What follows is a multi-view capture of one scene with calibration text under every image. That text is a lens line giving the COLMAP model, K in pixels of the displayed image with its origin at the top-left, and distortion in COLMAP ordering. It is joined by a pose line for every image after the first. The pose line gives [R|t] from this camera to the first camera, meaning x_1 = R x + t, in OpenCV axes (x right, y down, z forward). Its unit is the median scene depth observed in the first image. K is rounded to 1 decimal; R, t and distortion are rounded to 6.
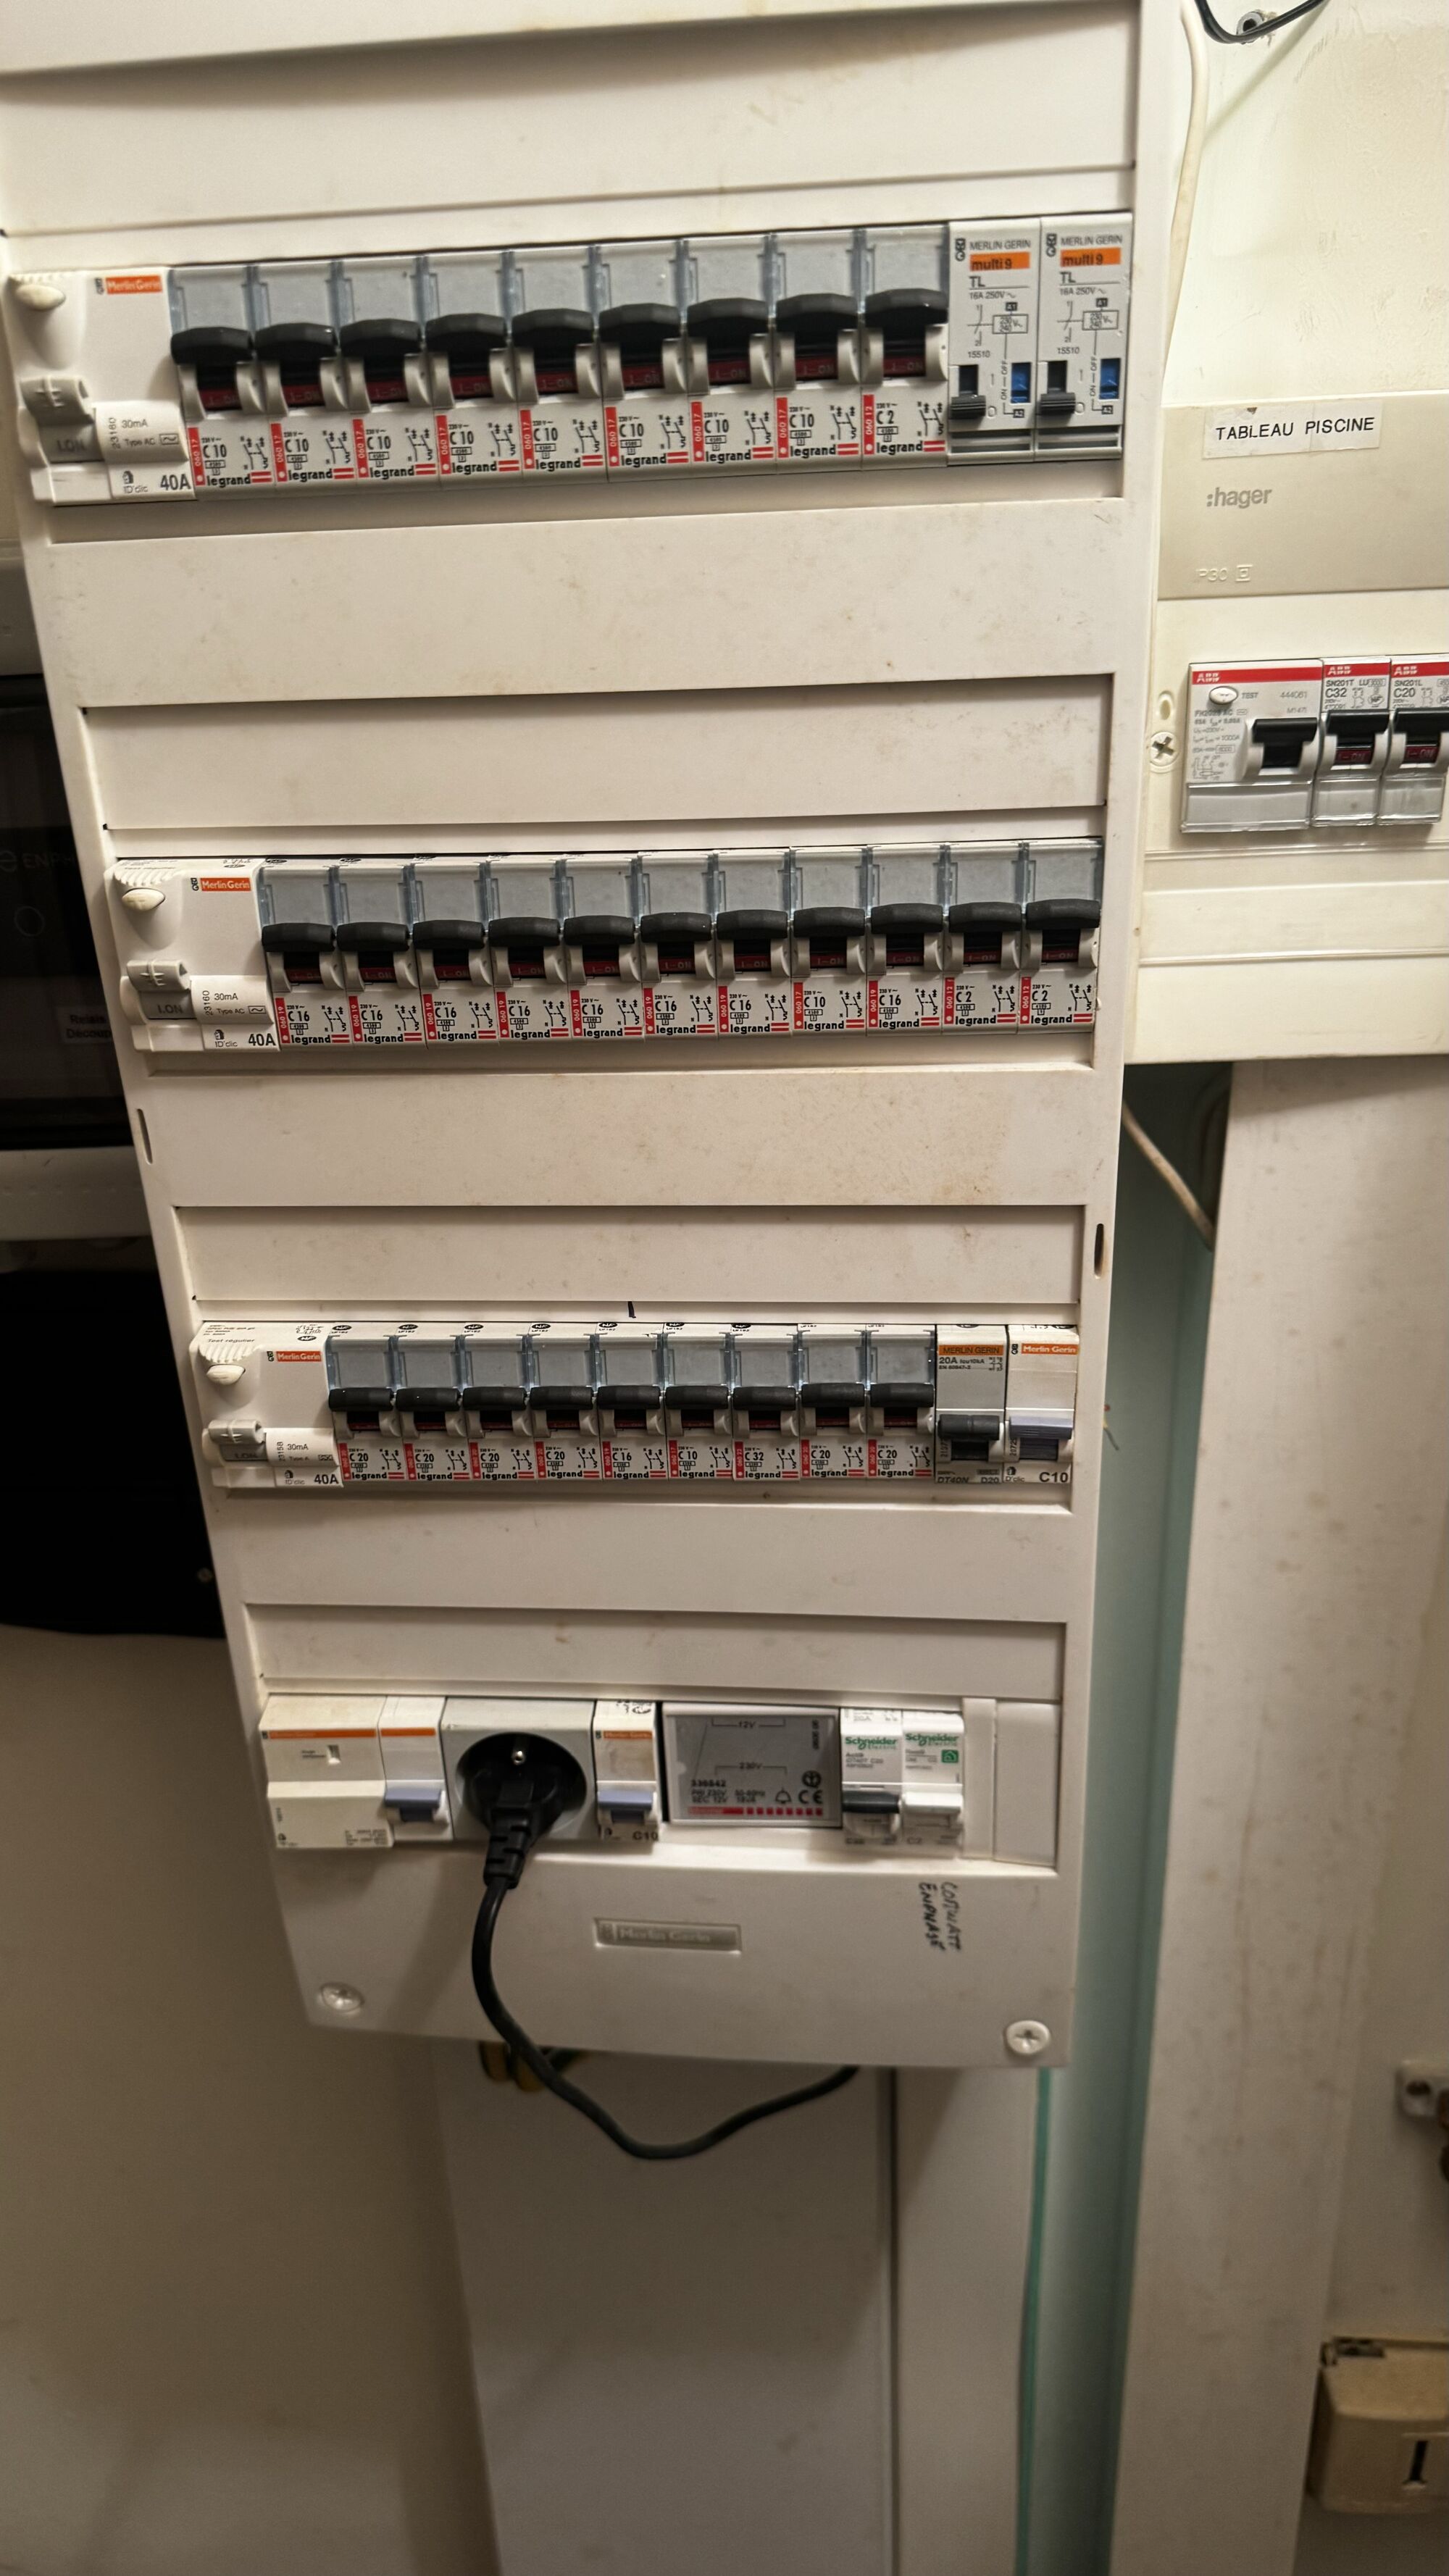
lens RADIAL K [[1881.8, 0, 724.5], [0, 1881.8, 1288.0], [0, 0, 1]] dist [0.086535, -0.177708]
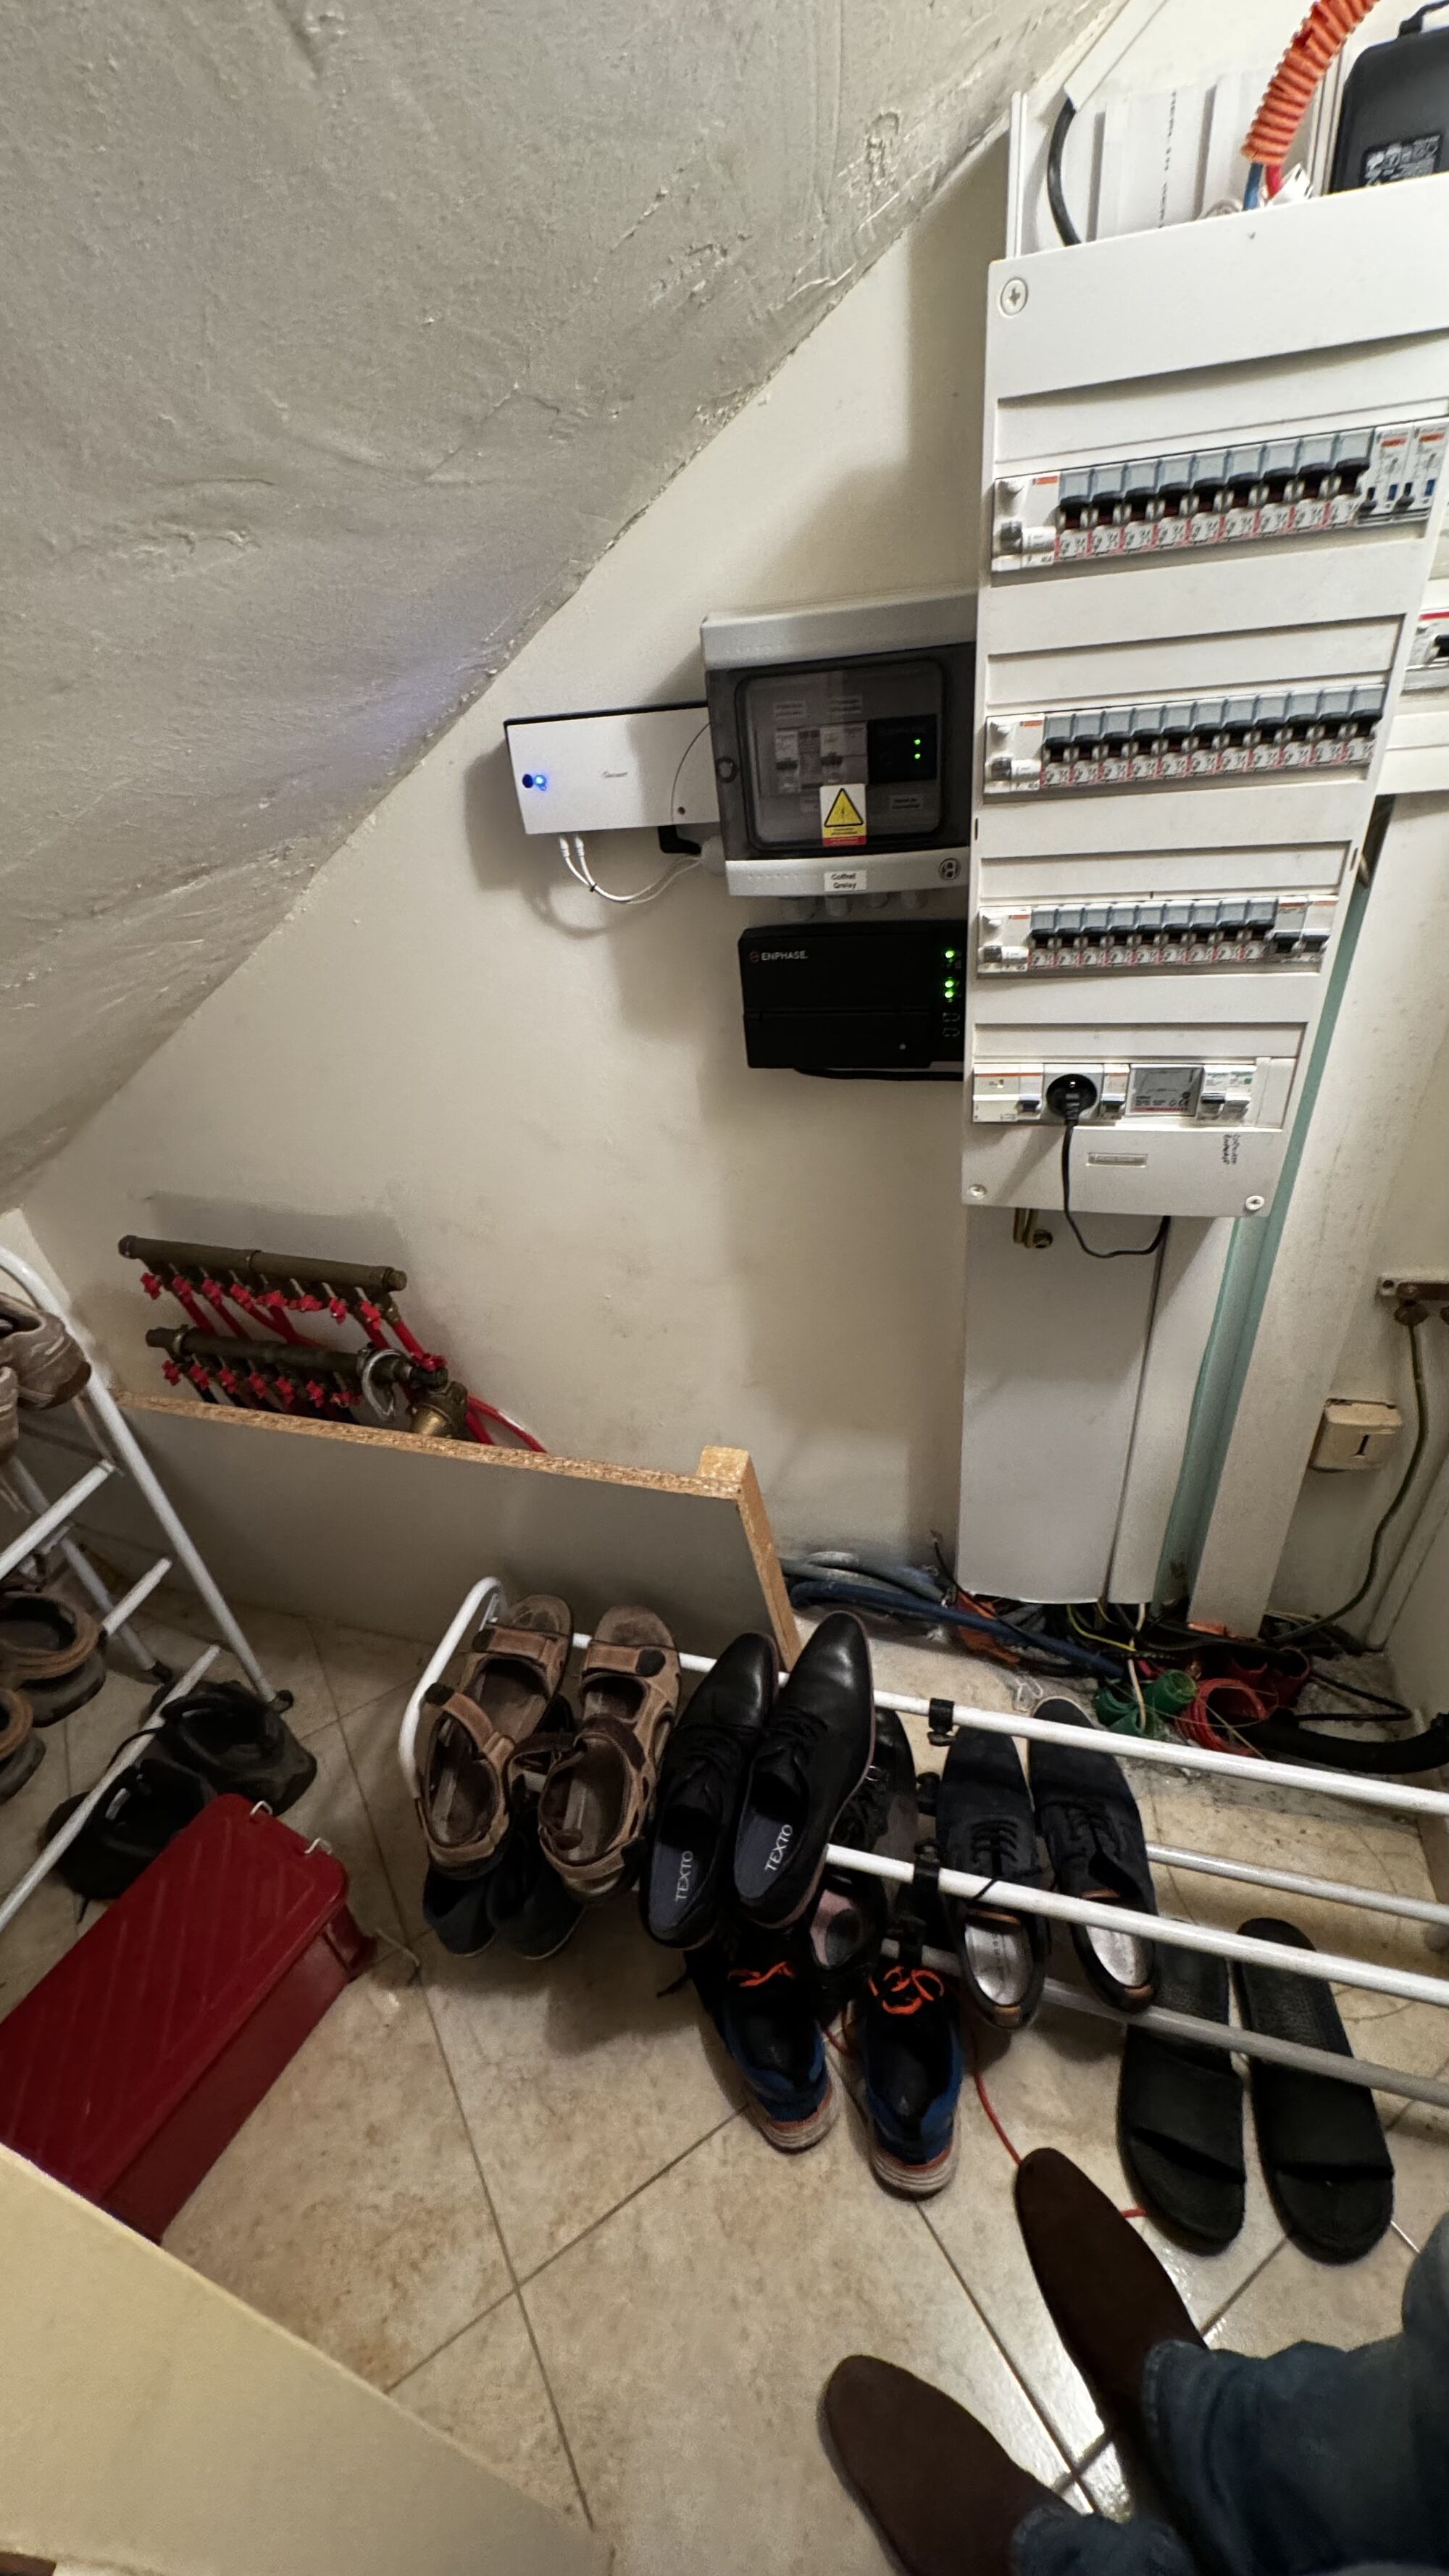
lens RADIAL K [[1037.9, 0, 724.5], [0, 1037.9, 1288.0], [0, 0, 1]] dist [-0.000340, -0.000395]
pose [[0.984899, 0.037854, -0.168941, -0.378944], [0.000259, 0.975481, 0.220082, 0.232032], [0.173130, -0.216802, 0.960741, -0.637460]]
